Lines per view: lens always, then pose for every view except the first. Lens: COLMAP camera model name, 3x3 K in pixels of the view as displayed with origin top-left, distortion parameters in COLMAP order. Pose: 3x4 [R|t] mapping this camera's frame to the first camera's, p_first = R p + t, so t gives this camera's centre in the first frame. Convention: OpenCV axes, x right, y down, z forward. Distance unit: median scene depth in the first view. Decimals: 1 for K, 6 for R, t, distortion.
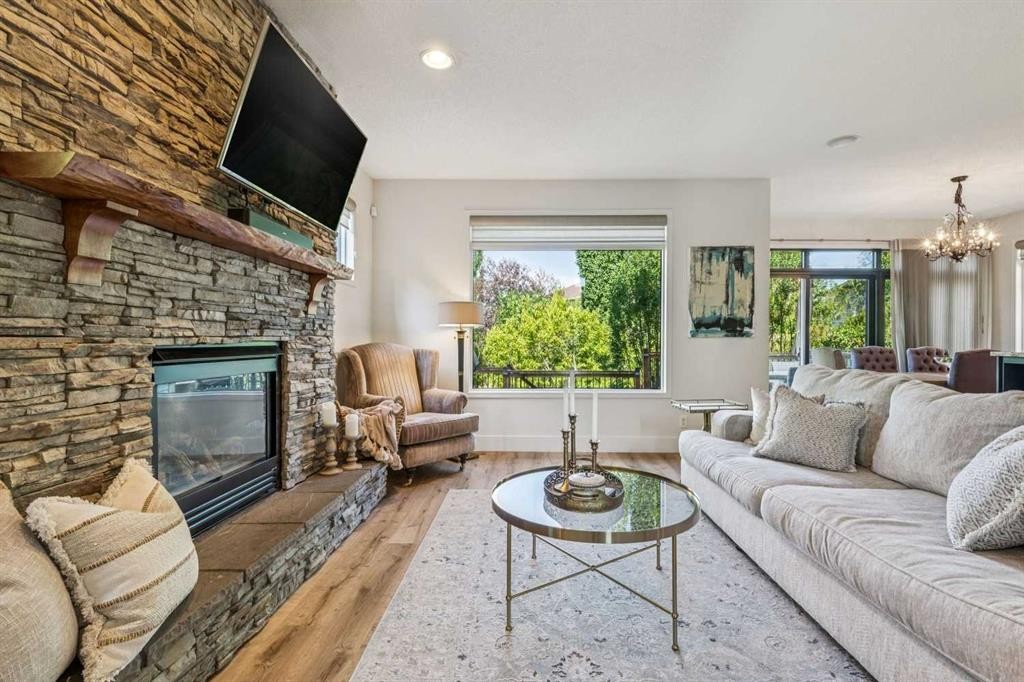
lens RADIAL K [[471.2, 0, 531.1], [0, 471.2, 341.2], [0, 0, 1]] dist [0.007873, -0.000410]
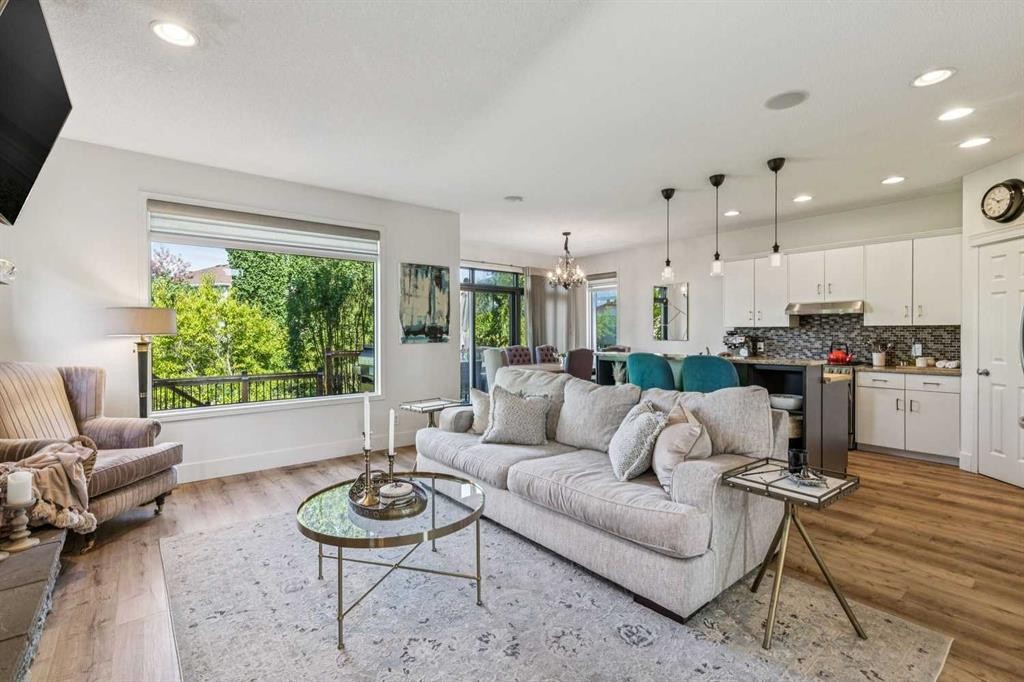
lens RADIAL K [[461.8, 0, 510.2], [0, 461.8, 335.7], [0, 0, 1]] dist [0.007733, -0.000089]
pose [[0.775603, -0.008888, 0.631158, -0.232051], [0.004429, 0.999953, 0.008638, -0.053379], [-0.631205, -0.003905, 0.775606, -0.020841]]
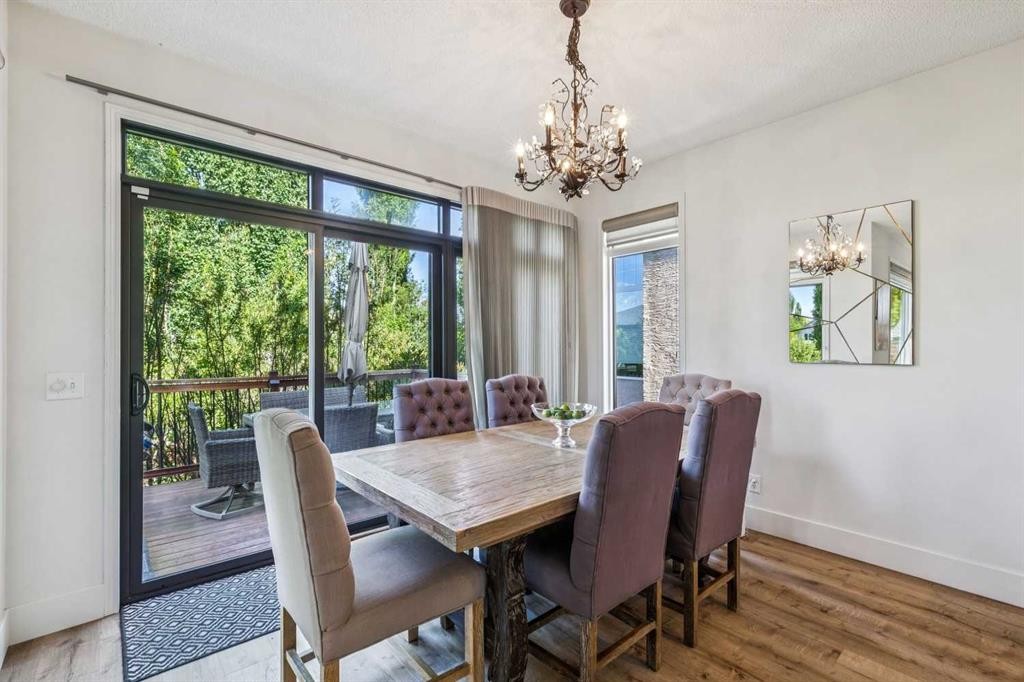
lens RADIAL K [[461.4, 0, 508.5], [0, 461.4, 345.7], [0, 0, 1]] dist [0.013226, 0.000001]
pose [[0.752885, -0.006710, 0.658118, 0.862452], [0.005404, 0.999977, 0.004014, -0.045444], [-0.658130, 0.000534, 0.752904, 1.082646]]
